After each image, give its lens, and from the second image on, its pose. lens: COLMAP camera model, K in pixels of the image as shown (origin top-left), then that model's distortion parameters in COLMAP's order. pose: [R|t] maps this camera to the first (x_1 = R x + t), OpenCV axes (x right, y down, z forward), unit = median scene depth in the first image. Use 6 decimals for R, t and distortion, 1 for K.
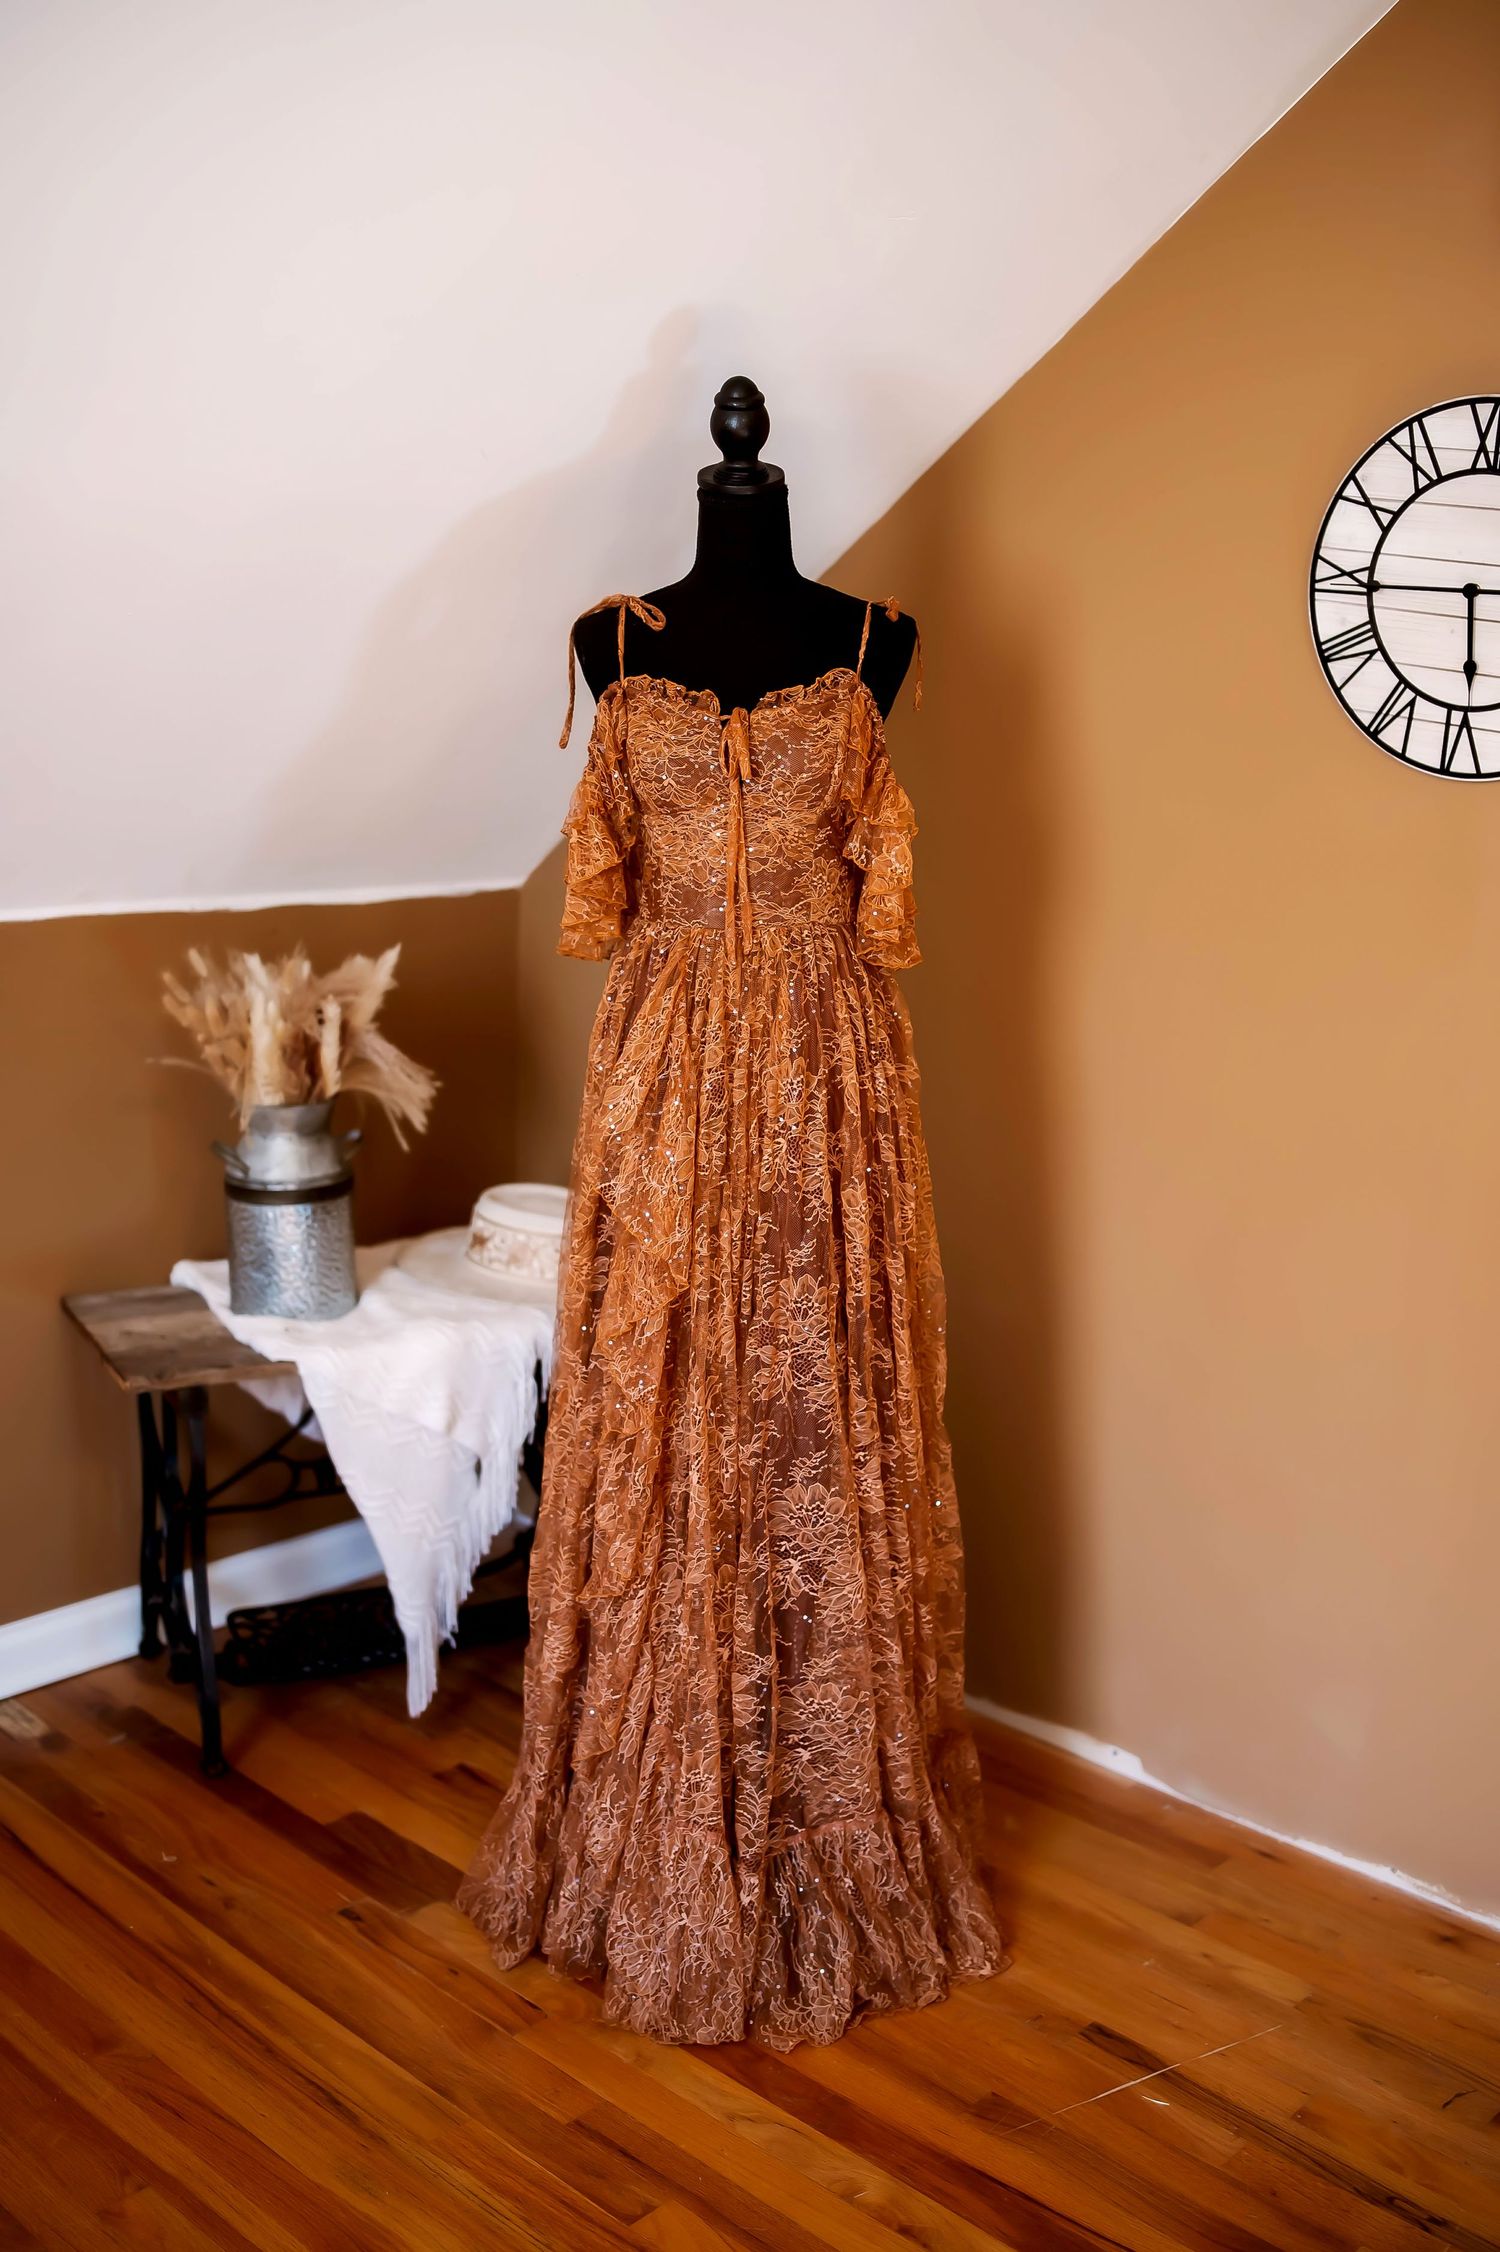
lens RADIAL K [[2285.7, 0, 764.0], [0, 2285.7, 1124.3], [0, 0, 1]] dist [-0.047016, 0.000000]
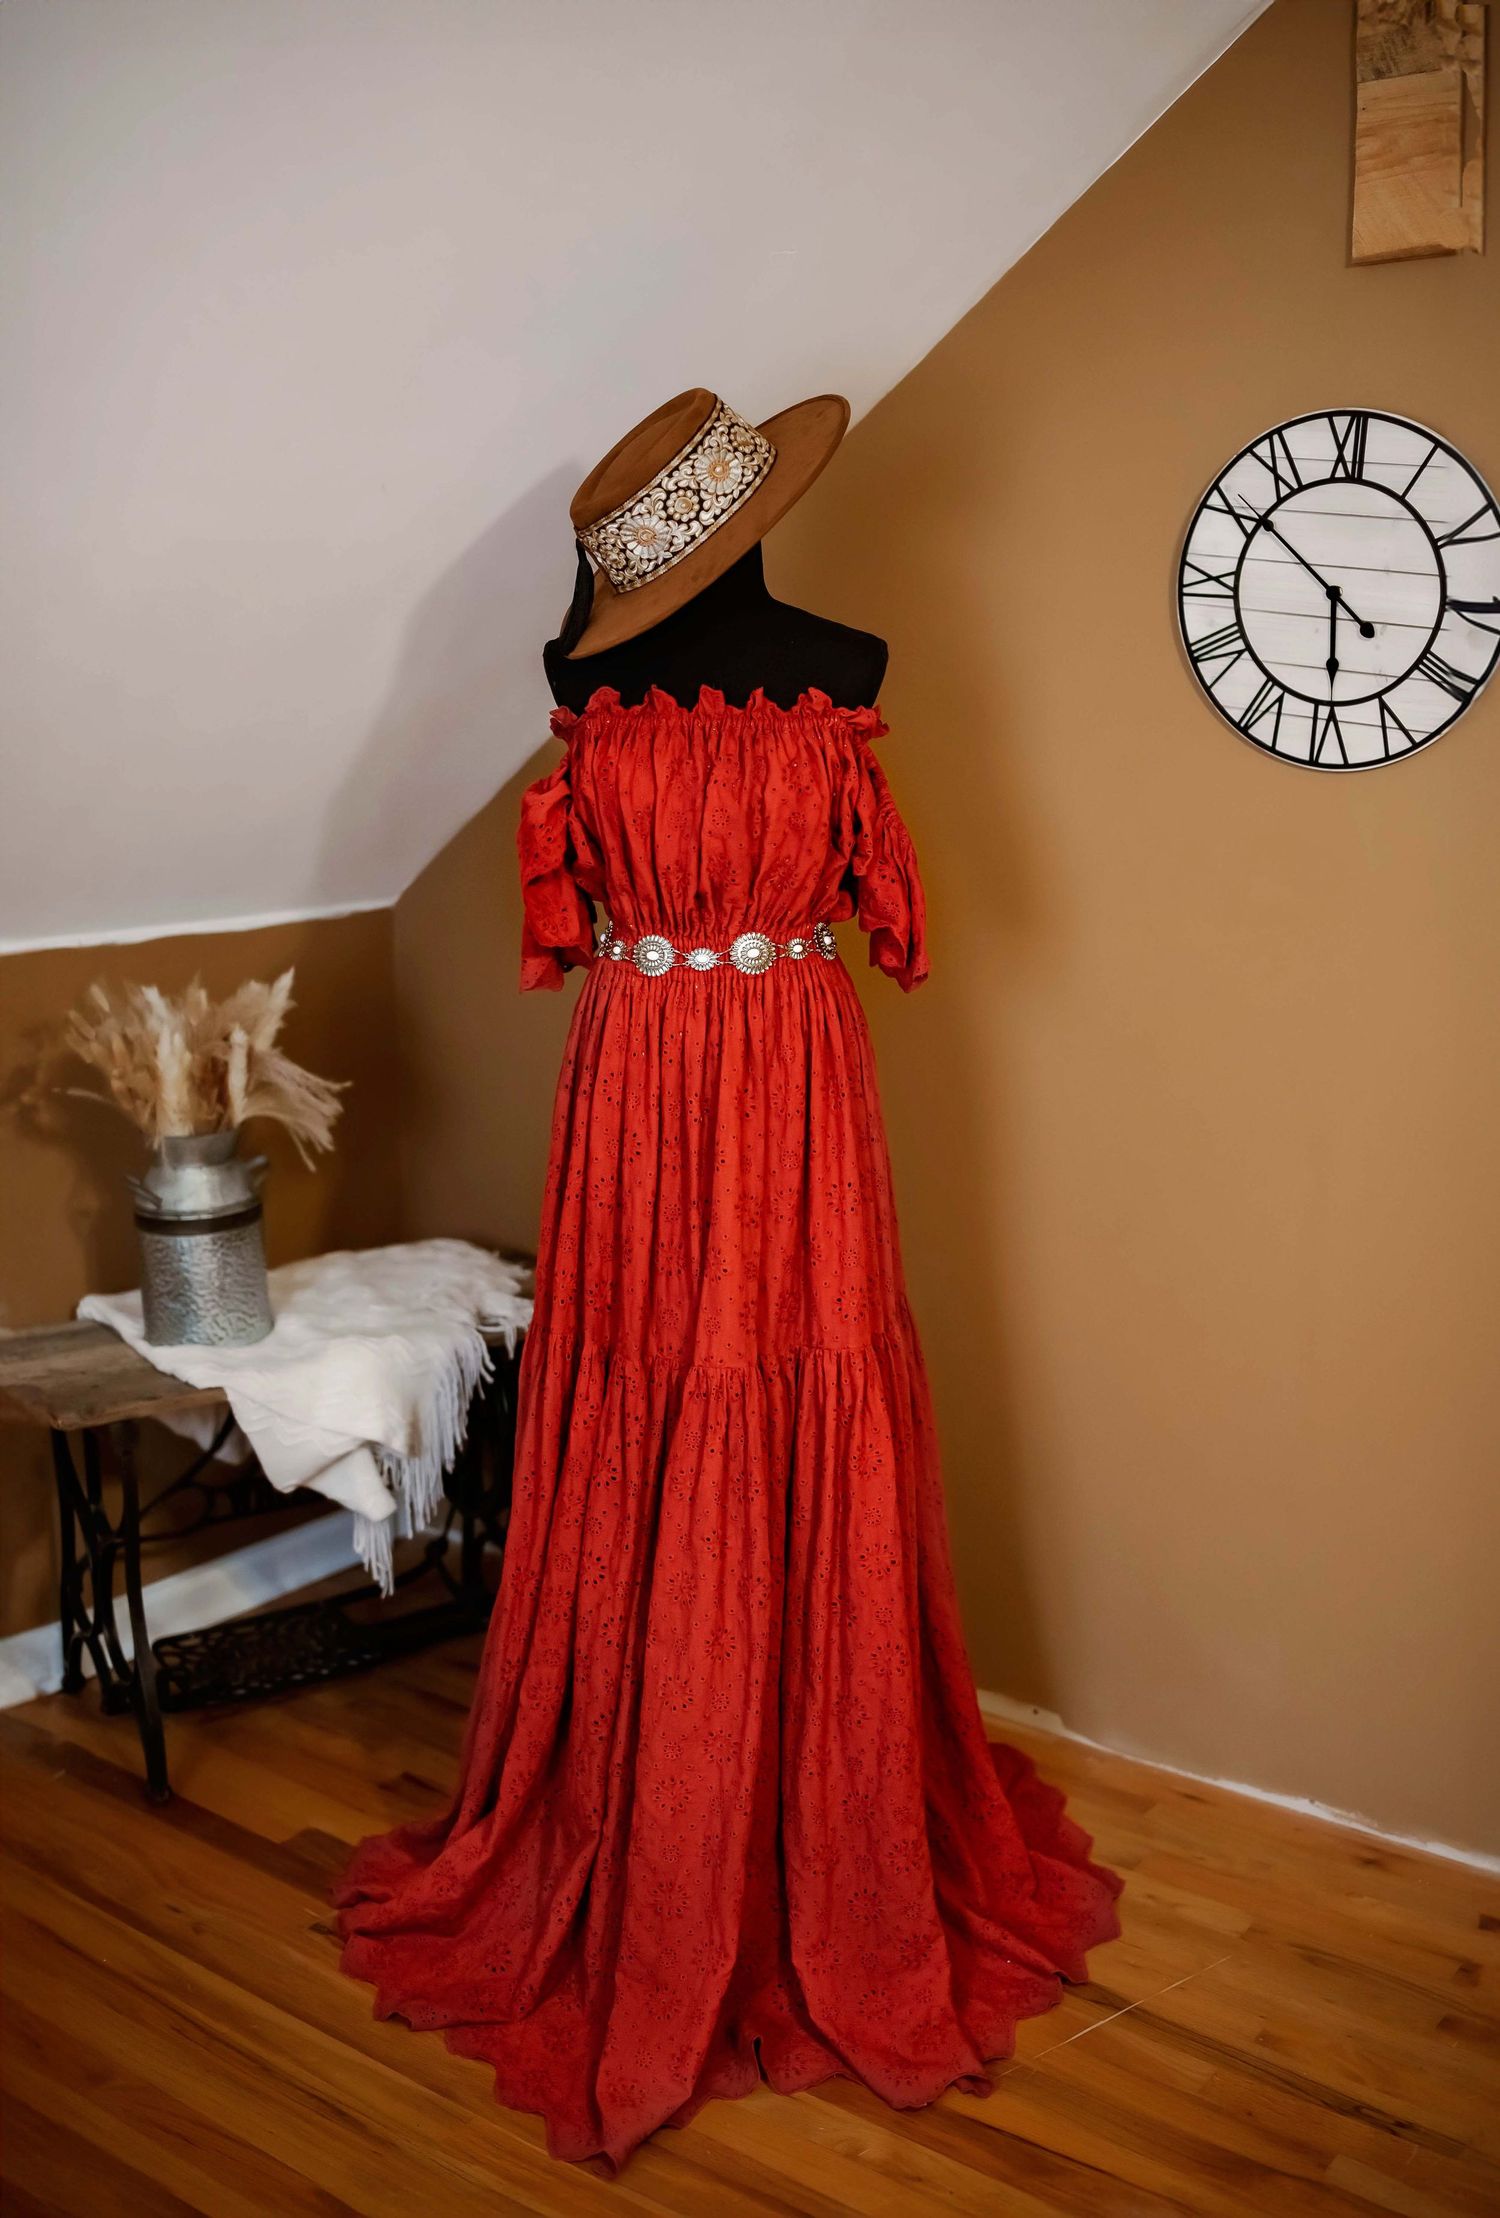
lens RADIAL K [[2256.7, 0, 763.7], [0, 2256.7, 1116.8], [0, 0, 1]] dist [-0.044025, 0.000000]
pose [[0.993721, -0.053579, 0.098220, -0.060148], [0.053465, 0.998563, 0.003788, -0.007143], [-0.098282, 0.001487, 0.995158, -0.015861]]
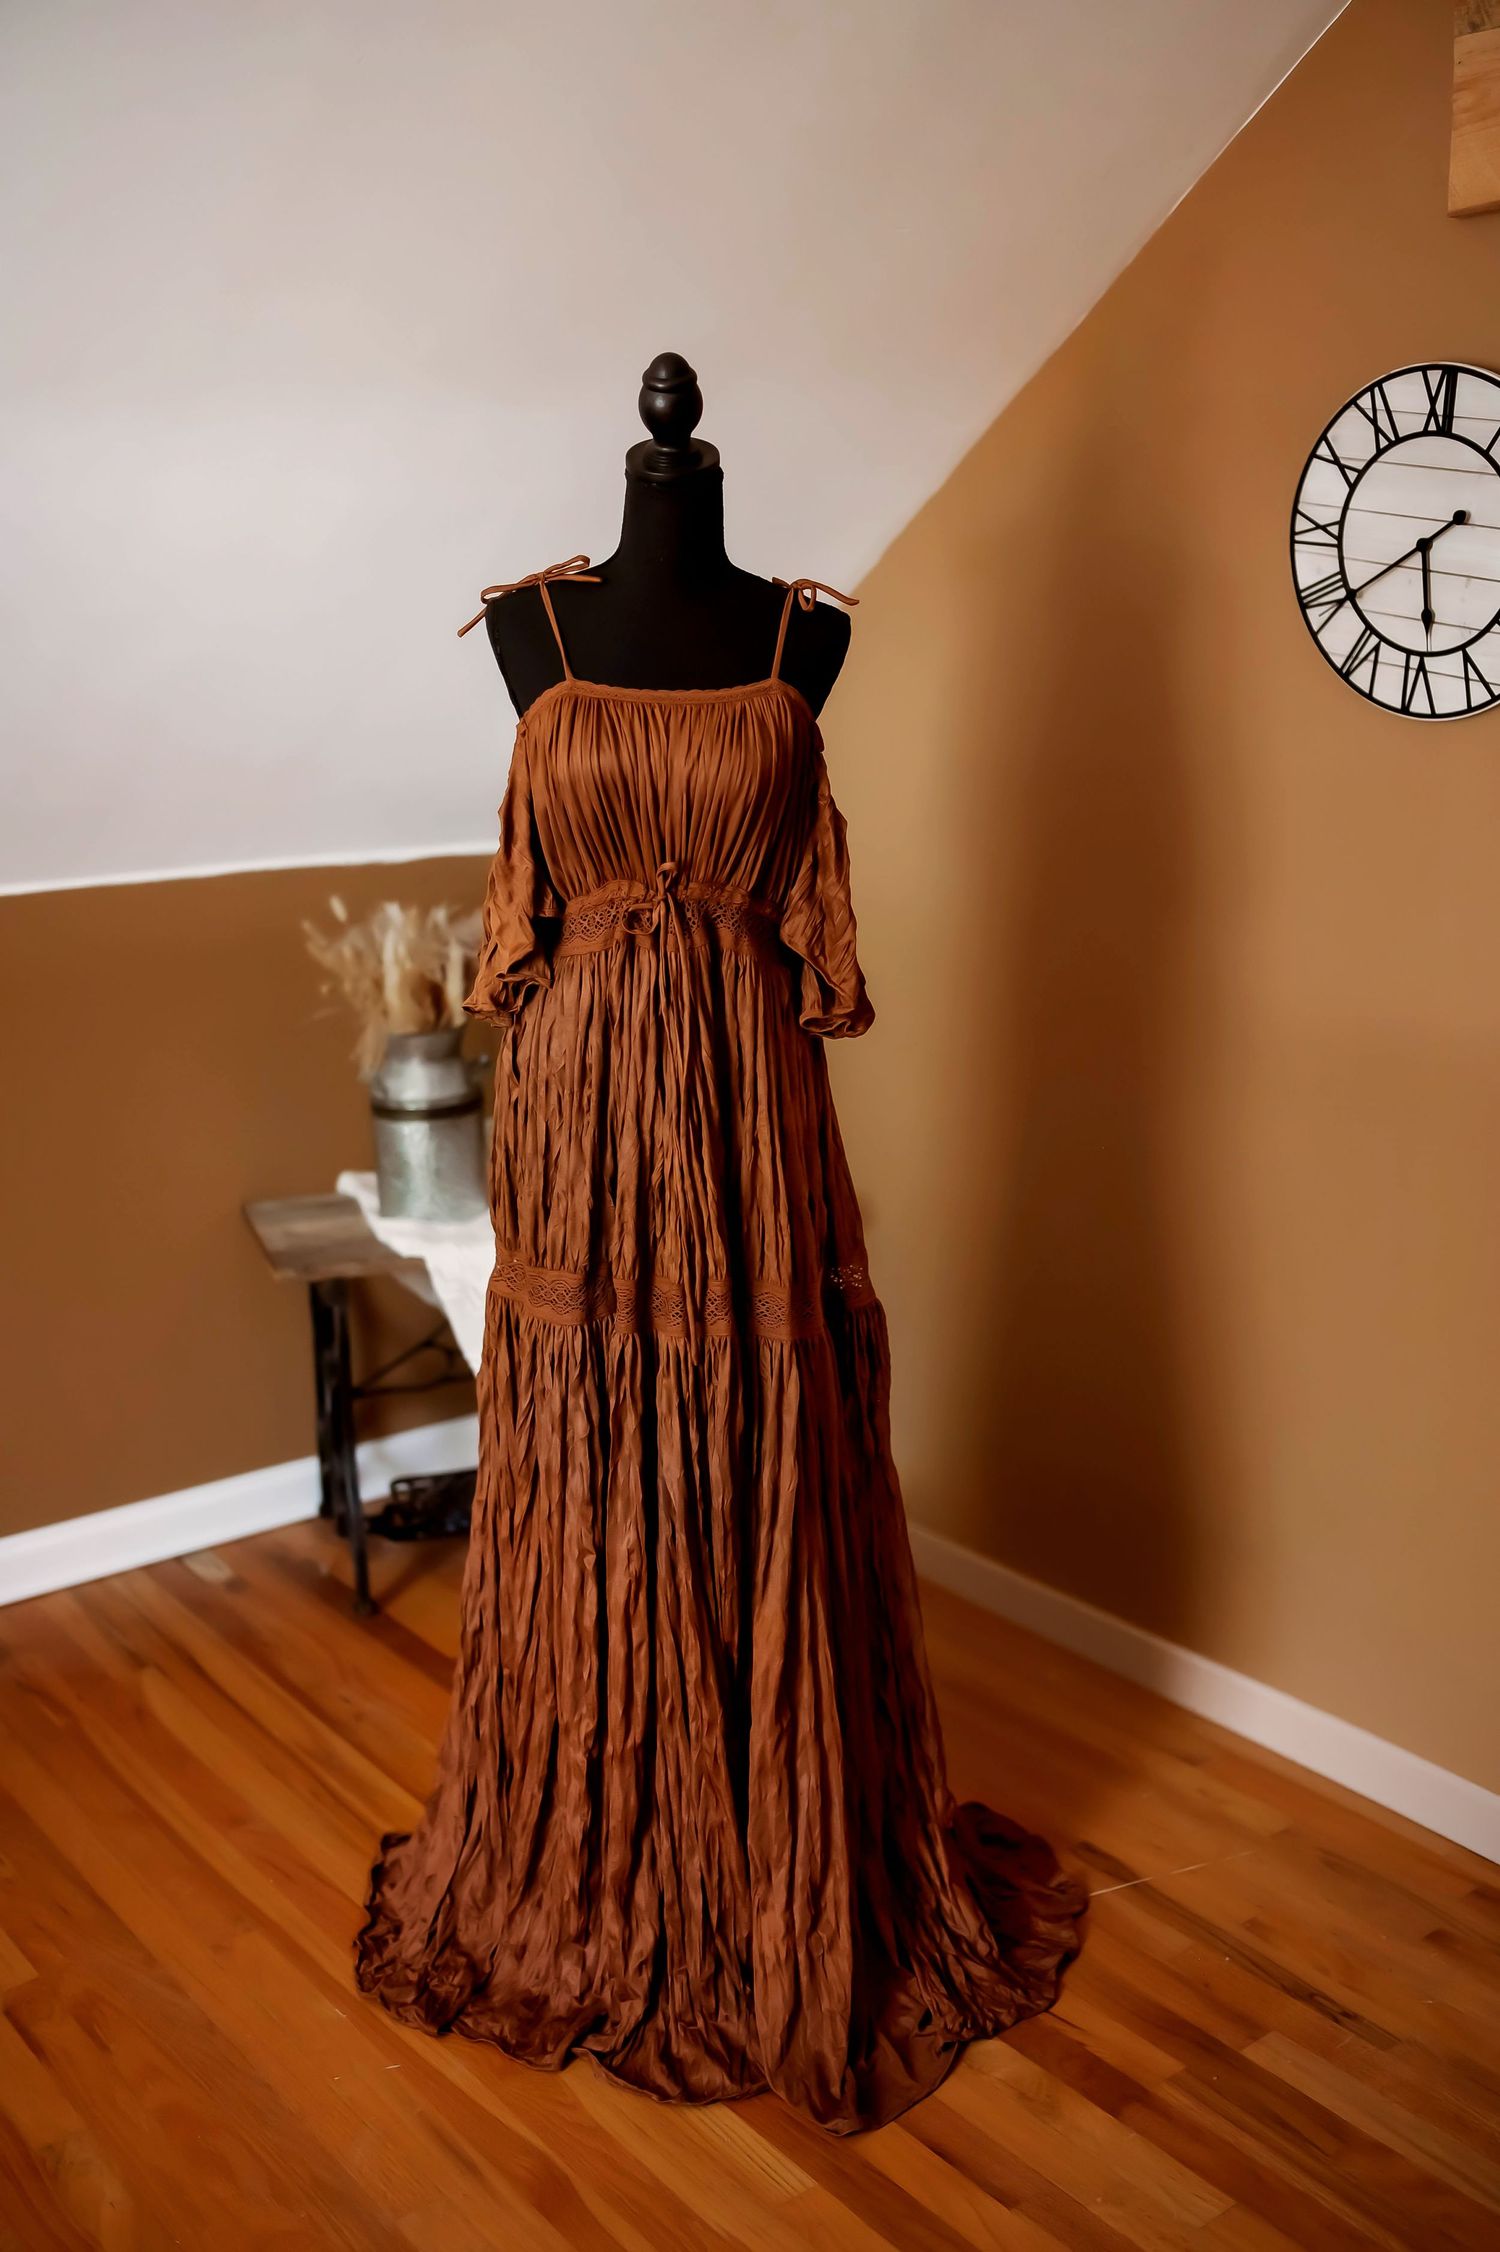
lens RADIAL K [[2285.7, 0, 730.9], [0, 2285.7, 1139.7], [0, 0, 1]] dist [-0.047016, 0.000000]
pose [[0.987354, -0.005969, -0.158418, 0.132359], [0.012214, 0.999185, 0.038478, 0.002386], [0.158059, -0.039926, 0.986622, -0.110126]]
